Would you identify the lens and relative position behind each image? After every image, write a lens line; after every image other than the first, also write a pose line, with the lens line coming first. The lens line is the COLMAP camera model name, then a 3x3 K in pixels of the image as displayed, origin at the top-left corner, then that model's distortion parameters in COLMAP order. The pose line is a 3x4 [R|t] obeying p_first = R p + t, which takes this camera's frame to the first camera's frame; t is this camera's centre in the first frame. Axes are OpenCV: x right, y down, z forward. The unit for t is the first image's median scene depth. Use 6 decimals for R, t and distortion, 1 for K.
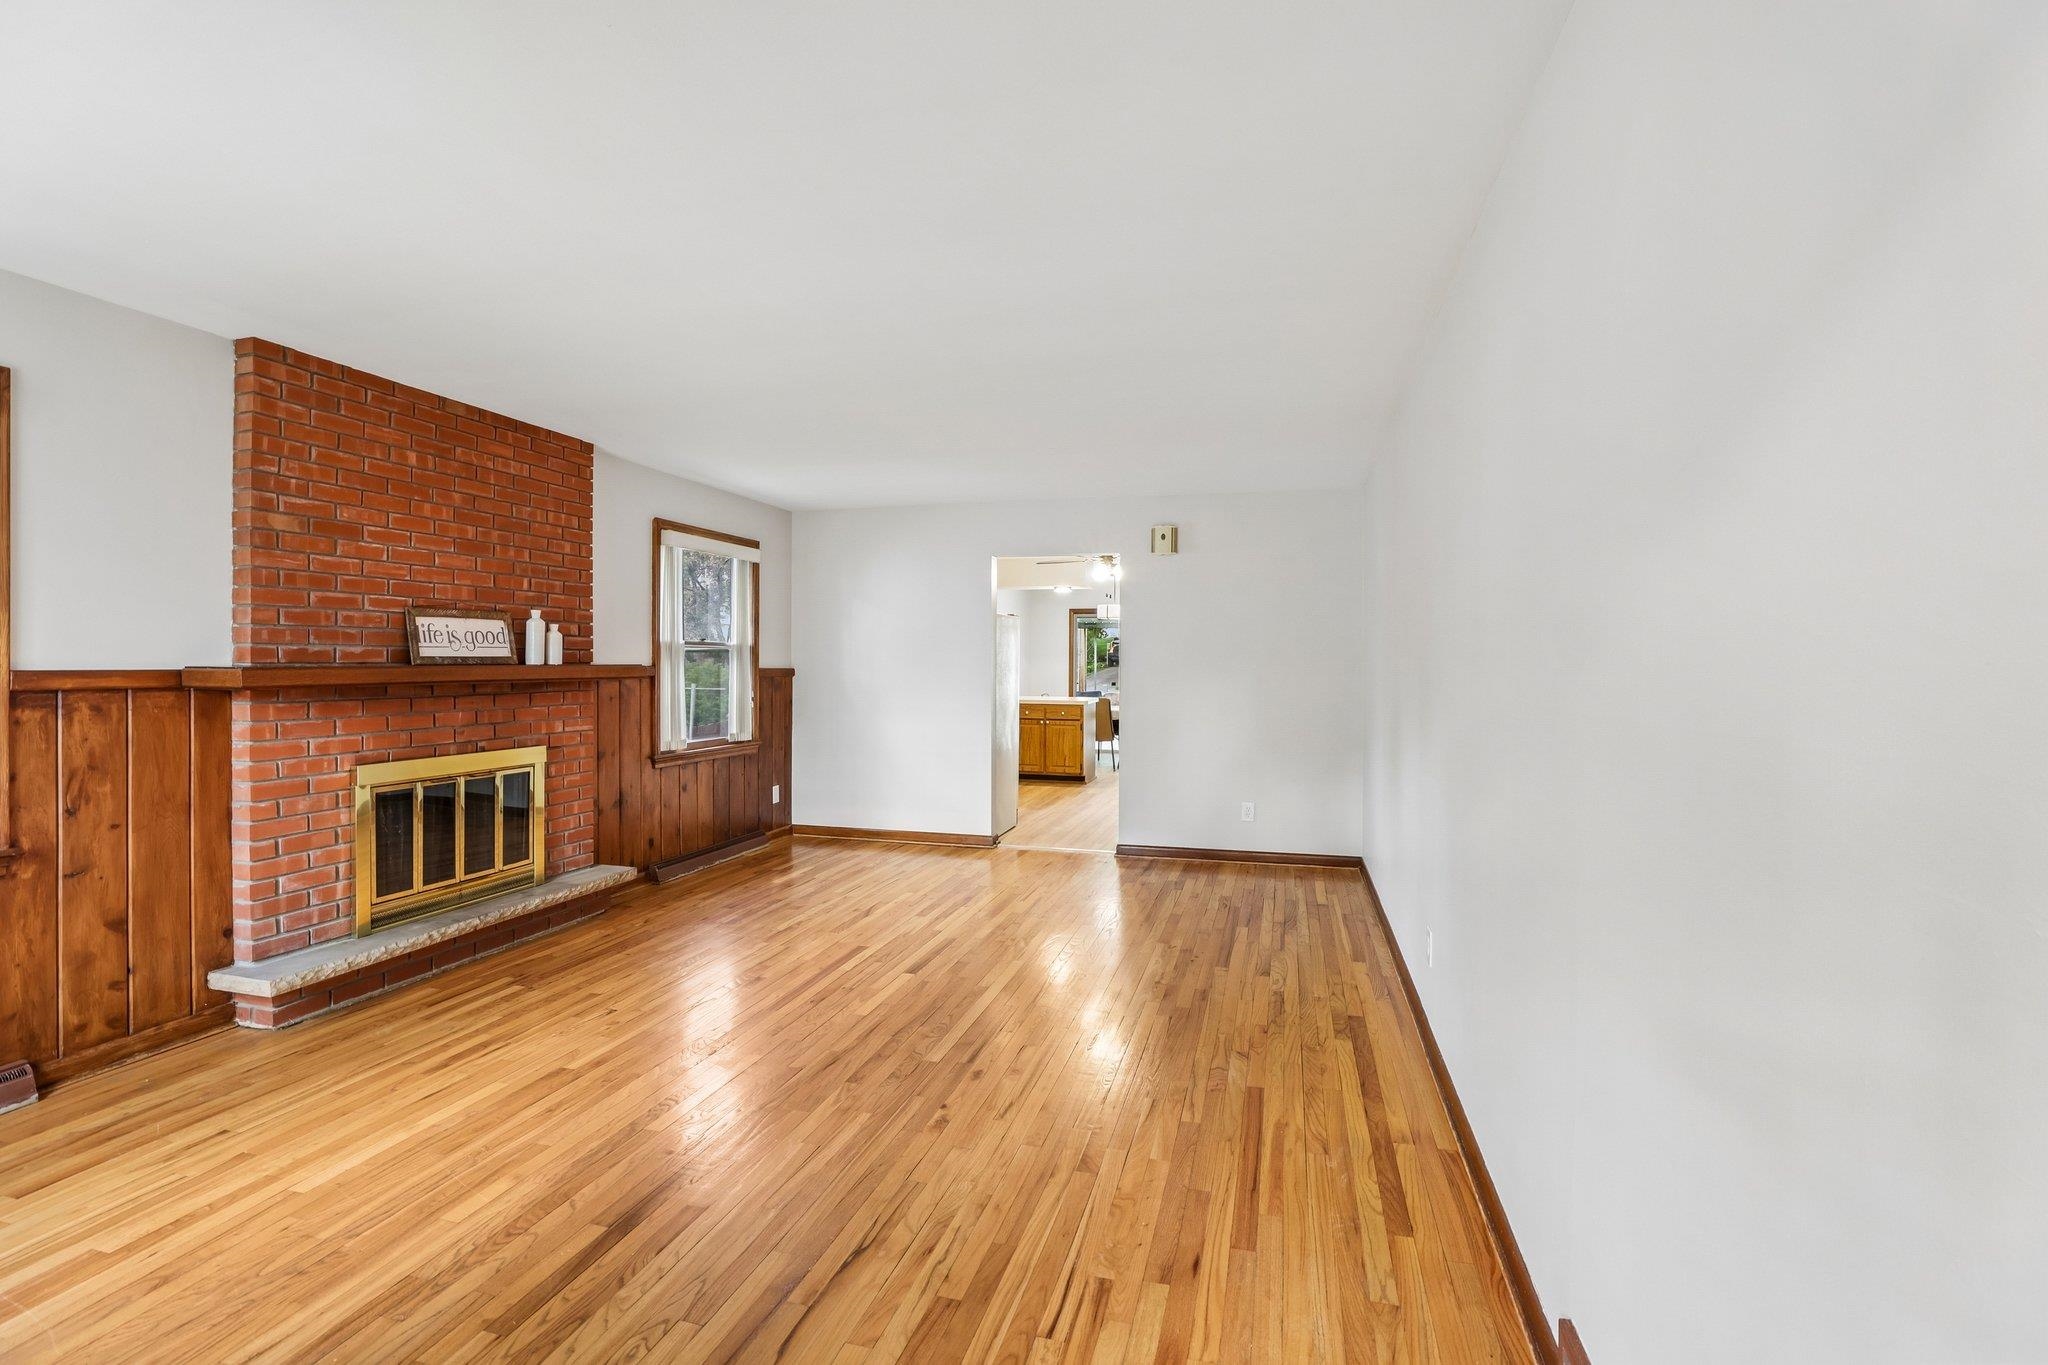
lens RADIAL K [[942.9, 0, 1036.1], [0, 942.9, 656.3], [0, 0, 1]] dist [-0.047320, 0.015669]
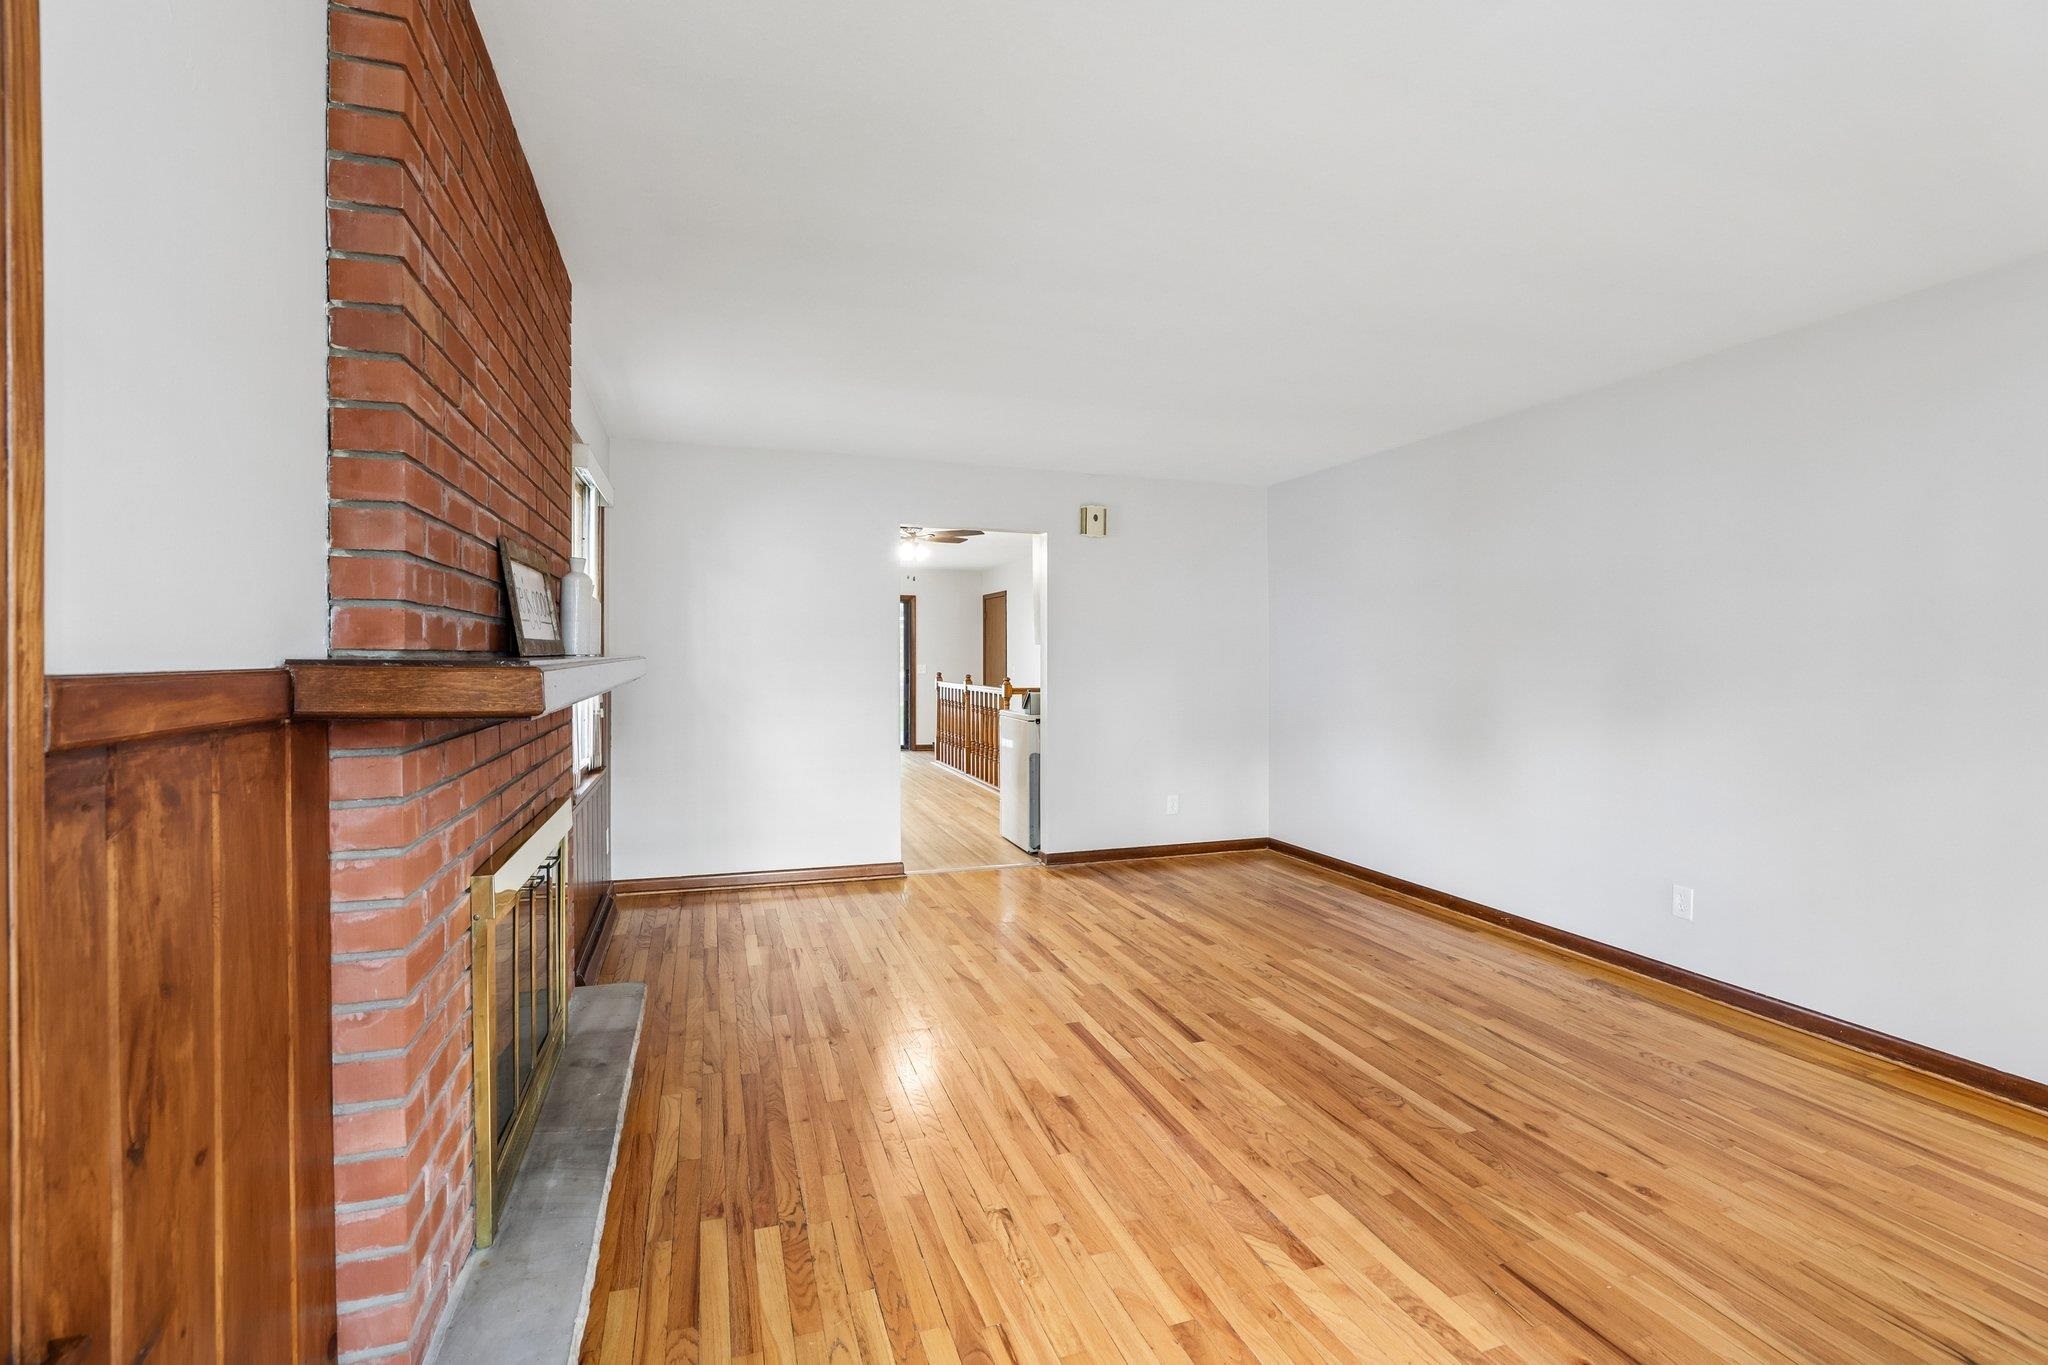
lens RADIAL K [[942.9, 0, 1036.1], [0, 942.9, 656.3], [0, 0, 1]] dist [-0.047320, 0.015669]
pose [[0.827832, -0.001502, 0.560975, -0.742342], [-0.003164, 0.999968, 0.007346, 0.005289], [-0.560968, -0.007856, 0.827800, 0.449431]]
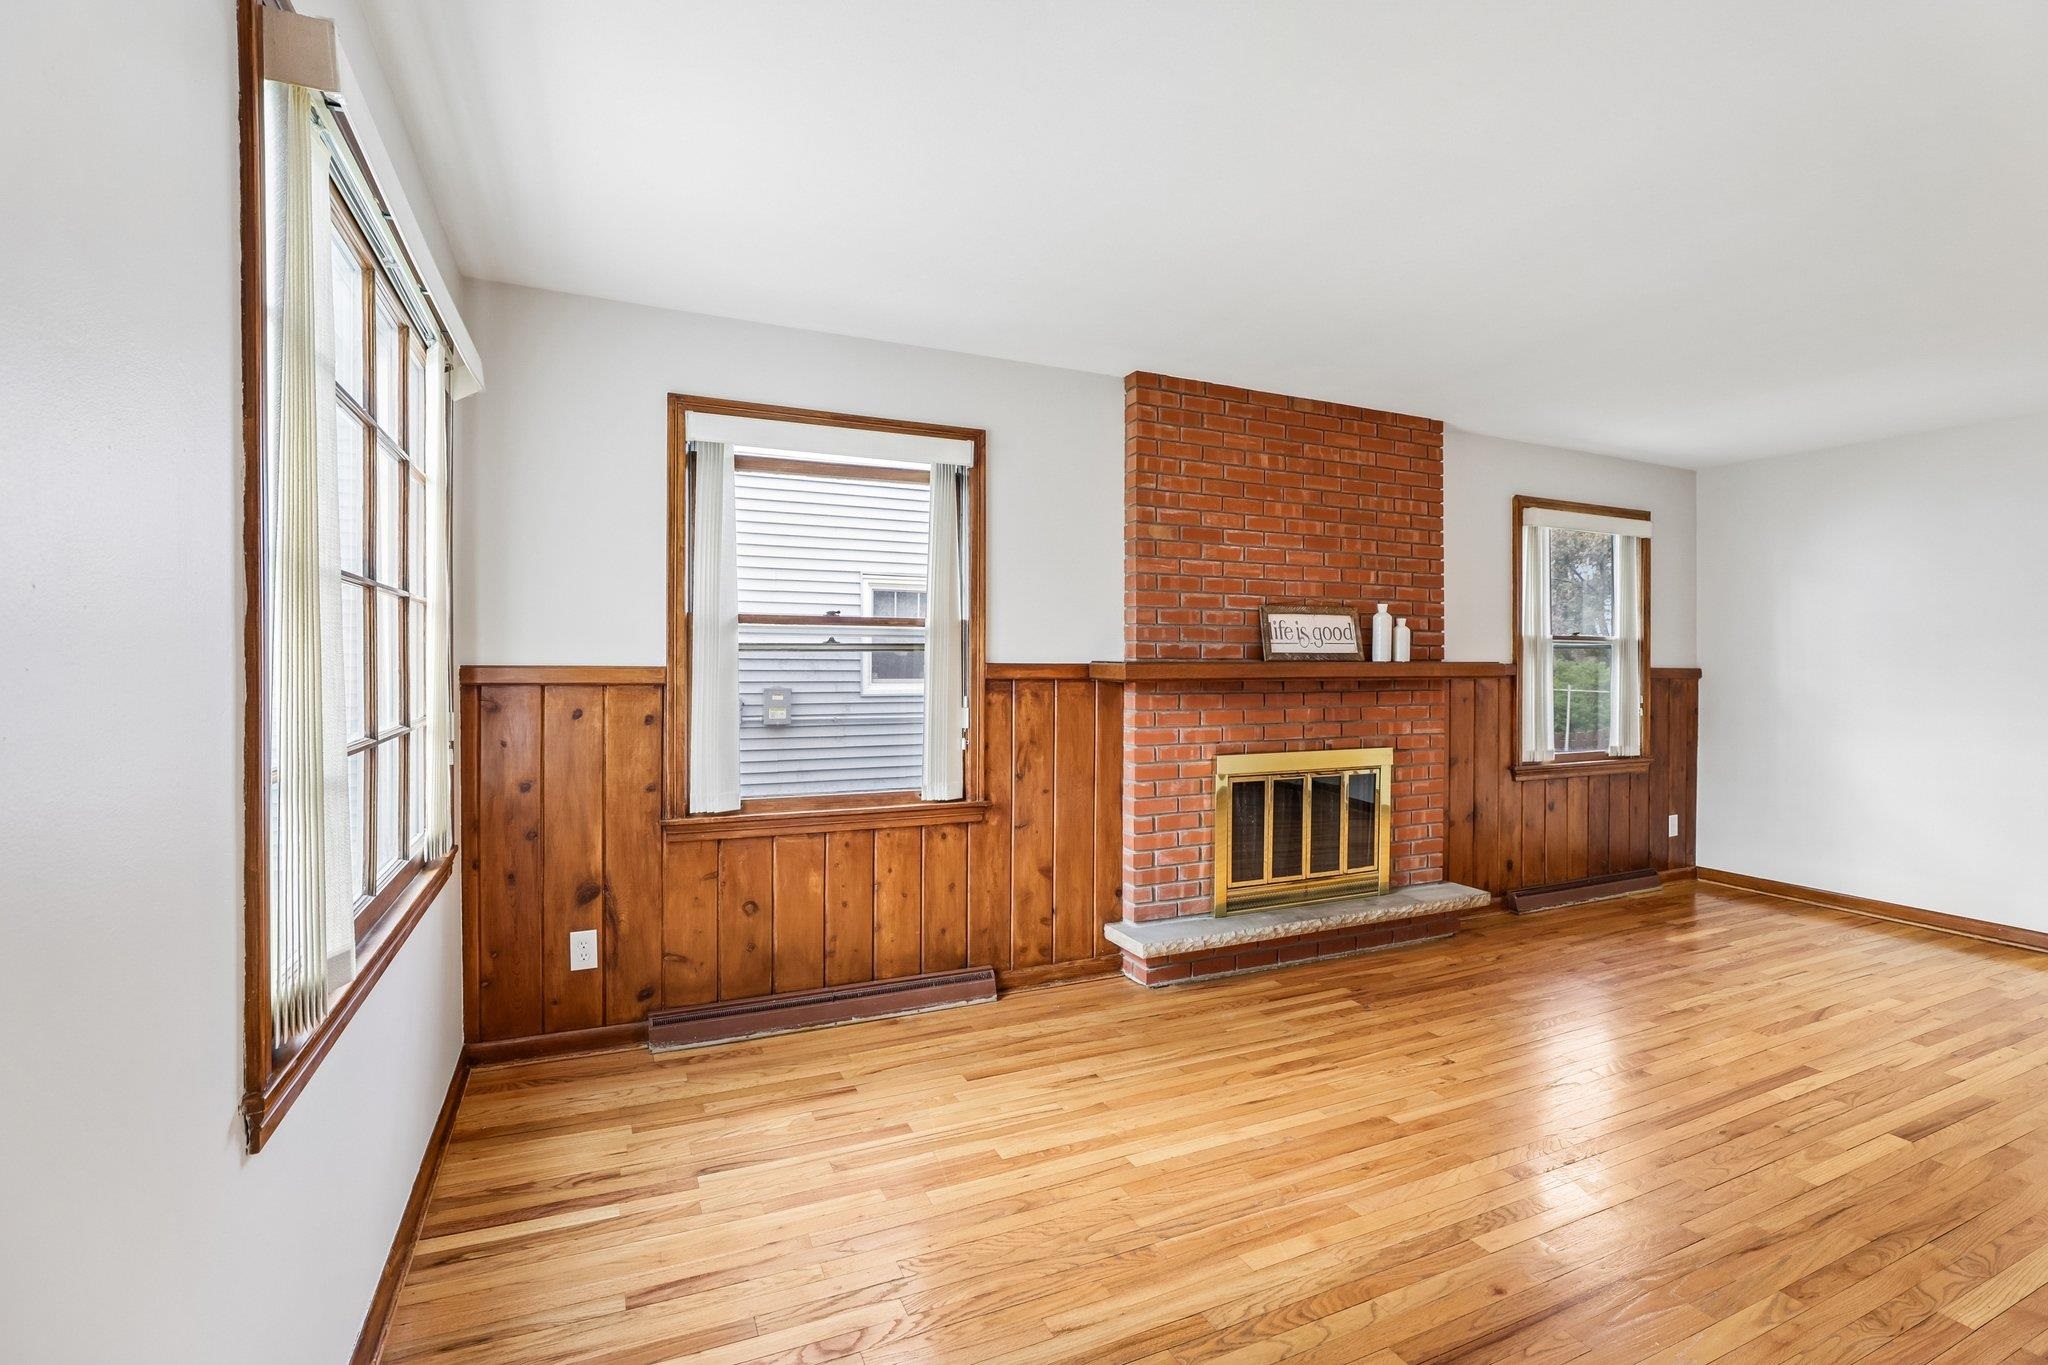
lens RADIAL K [[942.9, 0, 1036.1], [0, 942.9, 656.3], [0, 0, 1]] dist [-0.047320, 0.015669]
pose [[0.640798, 0.000229, -0.767709, -0.037222], [0.000390, 1.000000, 0.000625, 0.003443], [0.767709, -0.000700, 0.640798, 0.141896]]
